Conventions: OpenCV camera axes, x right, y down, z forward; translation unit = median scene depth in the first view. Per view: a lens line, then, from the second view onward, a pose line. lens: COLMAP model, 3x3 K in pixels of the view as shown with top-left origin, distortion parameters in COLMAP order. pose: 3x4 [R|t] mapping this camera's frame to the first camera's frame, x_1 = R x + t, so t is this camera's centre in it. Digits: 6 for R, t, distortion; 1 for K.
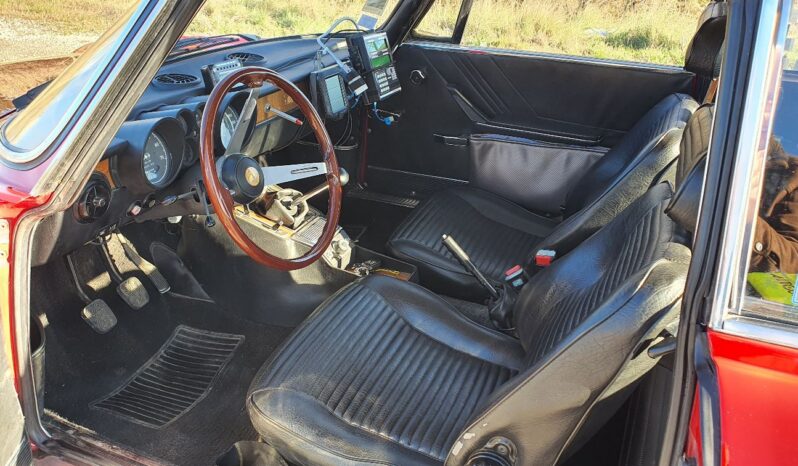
lens RADIAL K [[645.3, 0, 394.4], [0, 645.3, 236.2], [0, 0, 1]] dist [0.017947, 0.008059]
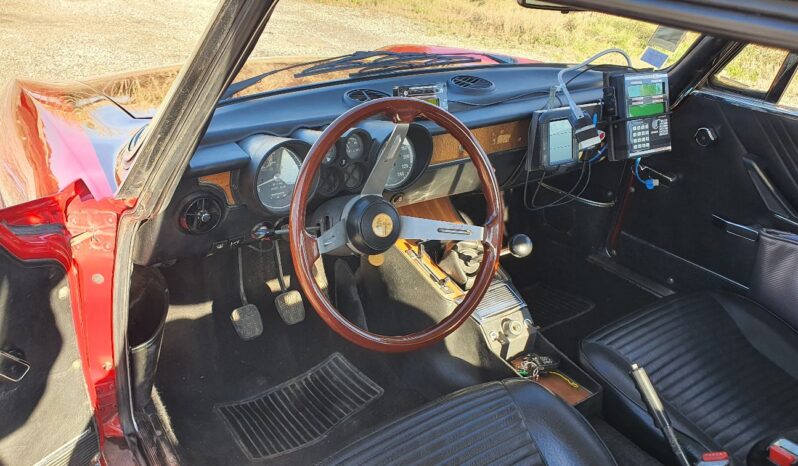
lens RADIAL K [[645.3, 0, 396.1], [0, 645.3, 227.4], [0, 0, 1]] dist [0.017947, 0.008059]
pose [[0.842349, 0.246793, -0.479104, 0.144463], [-0.261404, 0.964511, 0.037237, -0.094709], [0.471291, 0.093873, 0.876968, 0.215968]]
